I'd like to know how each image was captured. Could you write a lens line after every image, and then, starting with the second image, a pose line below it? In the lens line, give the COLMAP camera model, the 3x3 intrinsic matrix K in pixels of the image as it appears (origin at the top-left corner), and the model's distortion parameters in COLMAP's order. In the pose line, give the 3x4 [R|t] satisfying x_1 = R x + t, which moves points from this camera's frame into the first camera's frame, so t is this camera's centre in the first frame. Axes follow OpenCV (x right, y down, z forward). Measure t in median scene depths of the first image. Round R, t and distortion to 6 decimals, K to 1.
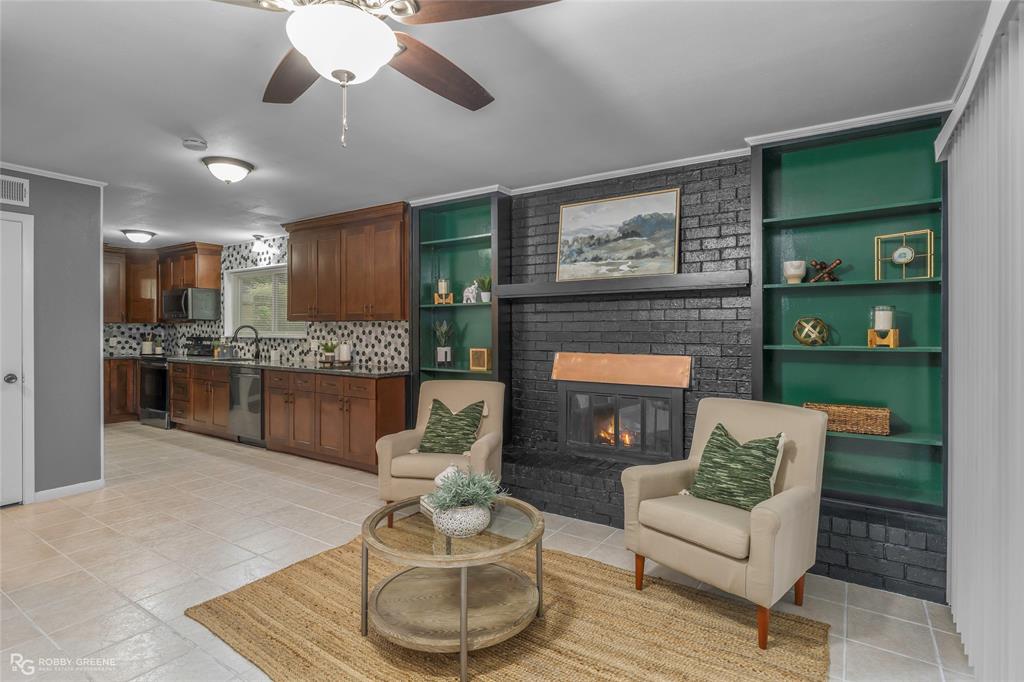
lens RADIAL K [[514.1, 0, 516.7], [0, 514.1, 330.8], [0, 0, 1]] dist [0.000473, -0.000005]
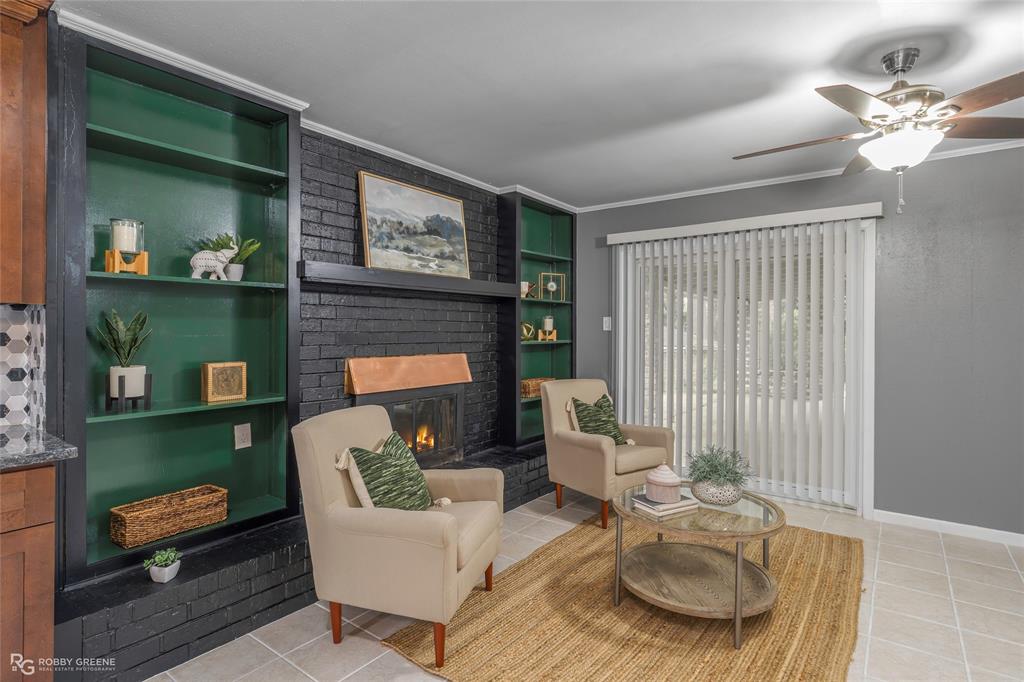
lens RADIAL K [[514.1, 0, 514.6], [0, 514.1, 332.5], [0, 0, 1]] dist [0.000473, -0.000005]
pose [[0.056566, -0.010515, 0.998343, -0.664648], [-0.007362, 0.999913, 0.010949, -0.007793], [-0.998372, -0.007969, 0.056484, 0.704770]]
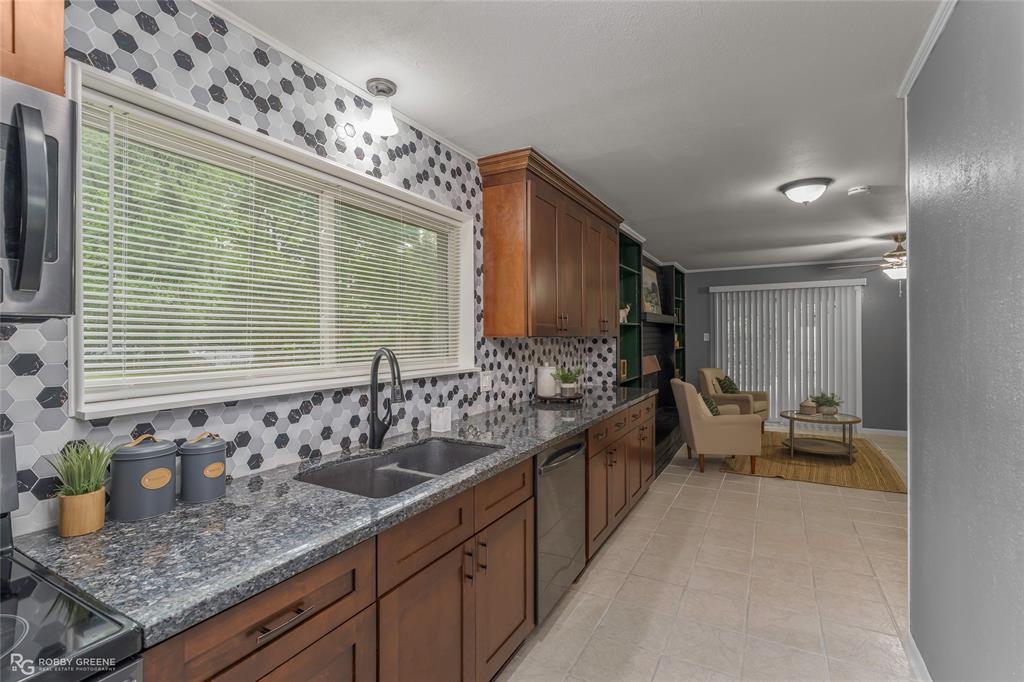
lens RADIAL K [[465.9, 0, 509.7], [0, 465.9, 336.1], [0, 0, 1]] dist [-0.006823, 0.002238]
pose [[-0.071159, -0.001508, 0.997464, -1.211882], [0.007075, 0.999973, 0.002017, -0.027215], [-0.997440, 0.007201, -0.071146, 1.391244]]
